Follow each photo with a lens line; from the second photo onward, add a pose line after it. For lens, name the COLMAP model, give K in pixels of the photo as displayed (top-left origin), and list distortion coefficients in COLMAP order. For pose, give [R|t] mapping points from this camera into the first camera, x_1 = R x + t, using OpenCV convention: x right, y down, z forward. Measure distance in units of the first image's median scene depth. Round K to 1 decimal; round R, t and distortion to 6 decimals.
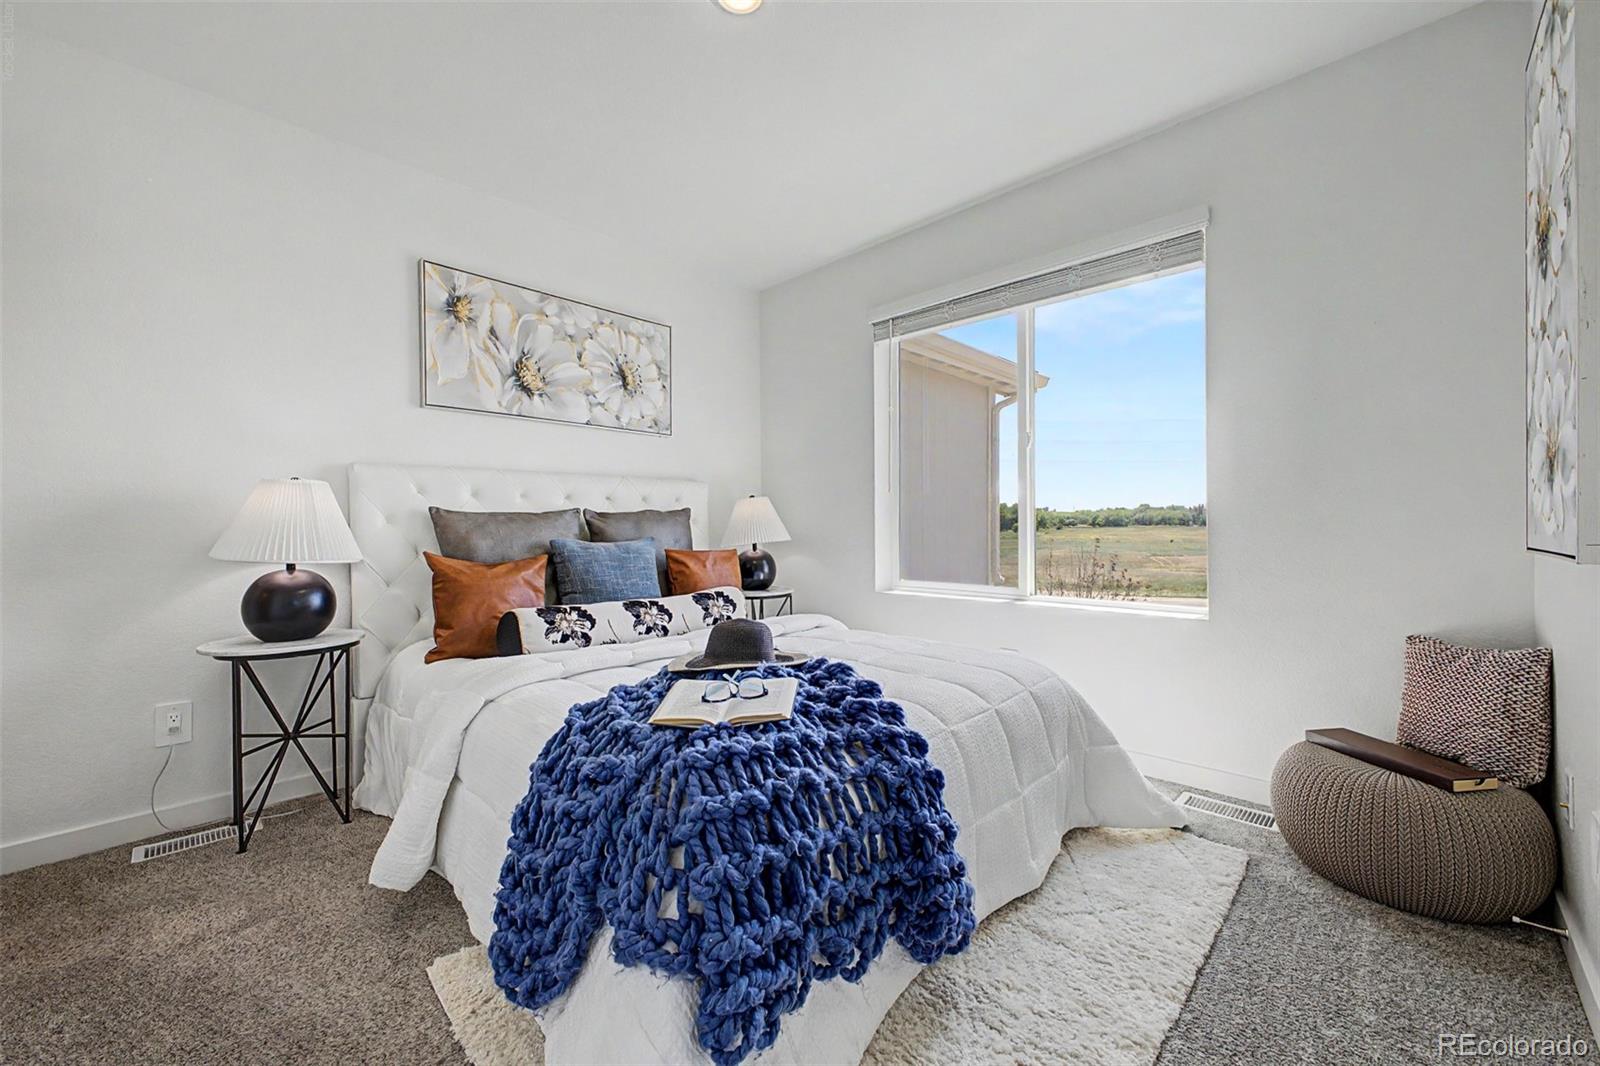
lens RADIAL K [[631.8, 0, 797.1], [0, 631.8, 530.6], [0, 0, 1]] dist [0.018290, -0.005877]
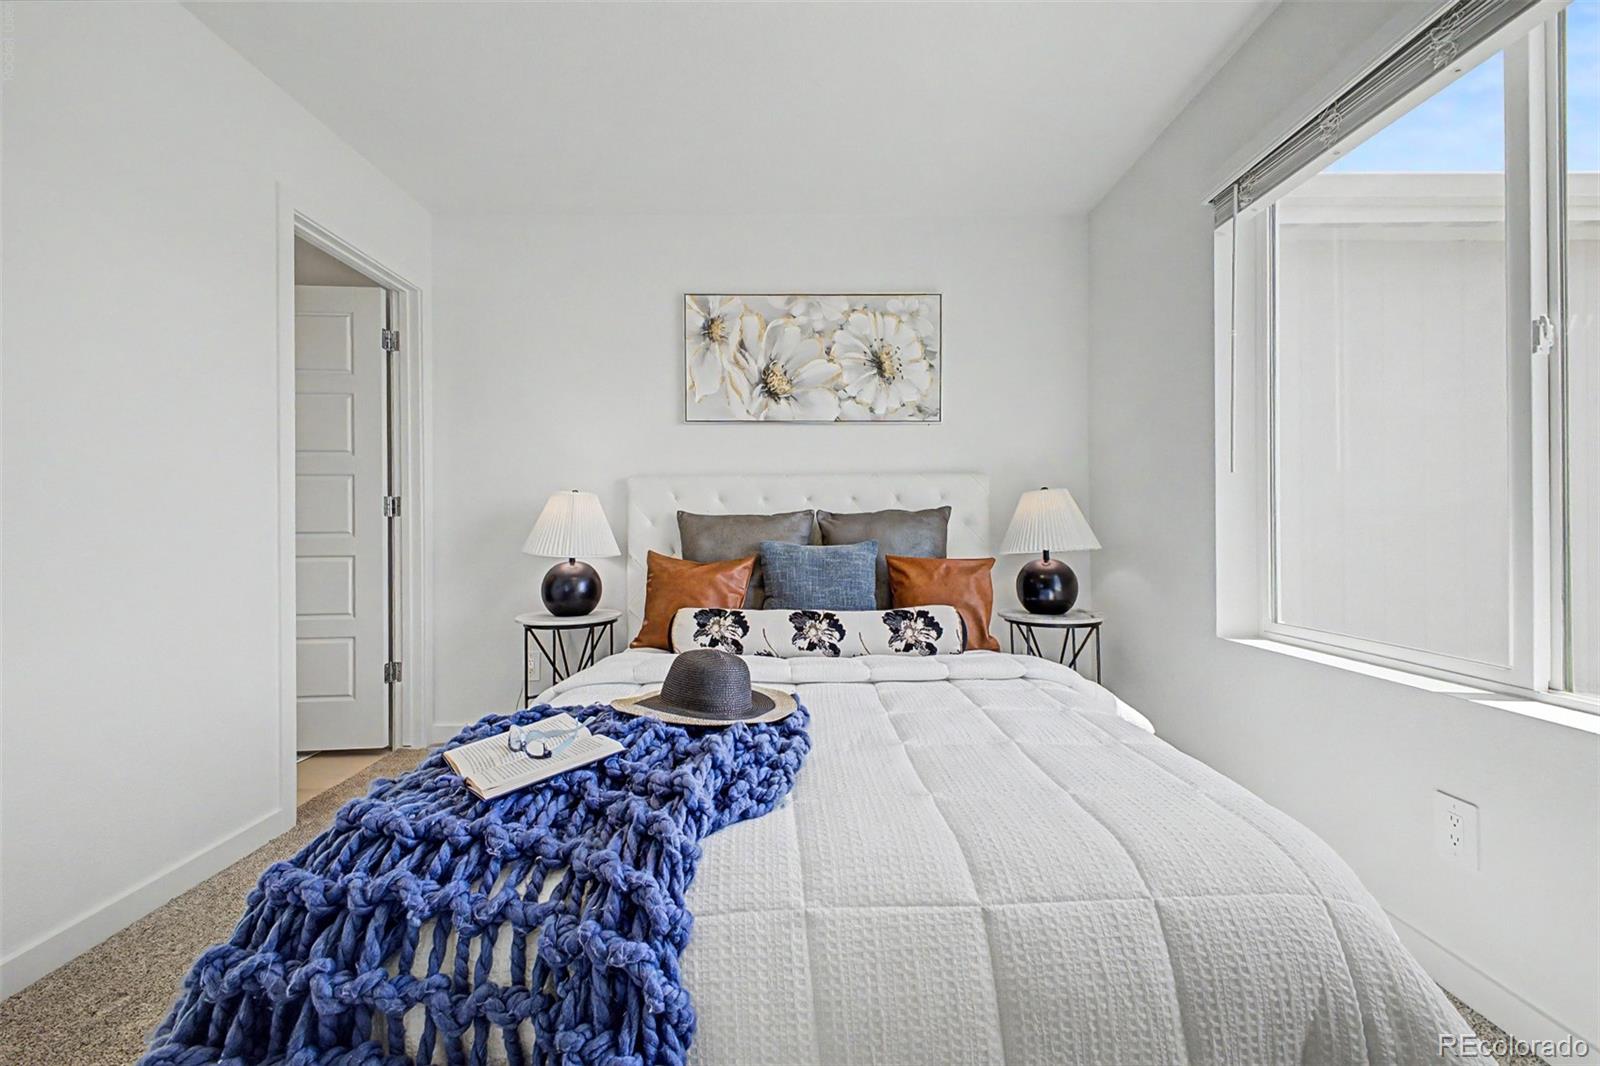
lens RADIAL K [[631.8, 0, 796.5], [0, 631.8, 532.7], [0, 0, 1]] dist [0.018290, -0.005877]
pose [[0.697857, 0.003617, -0.716228, 0.321444], [-0.006421, 0.999979, -0.001207, 0.000566], [0.716209, 0.005441, 0.697865, 0.314253]]
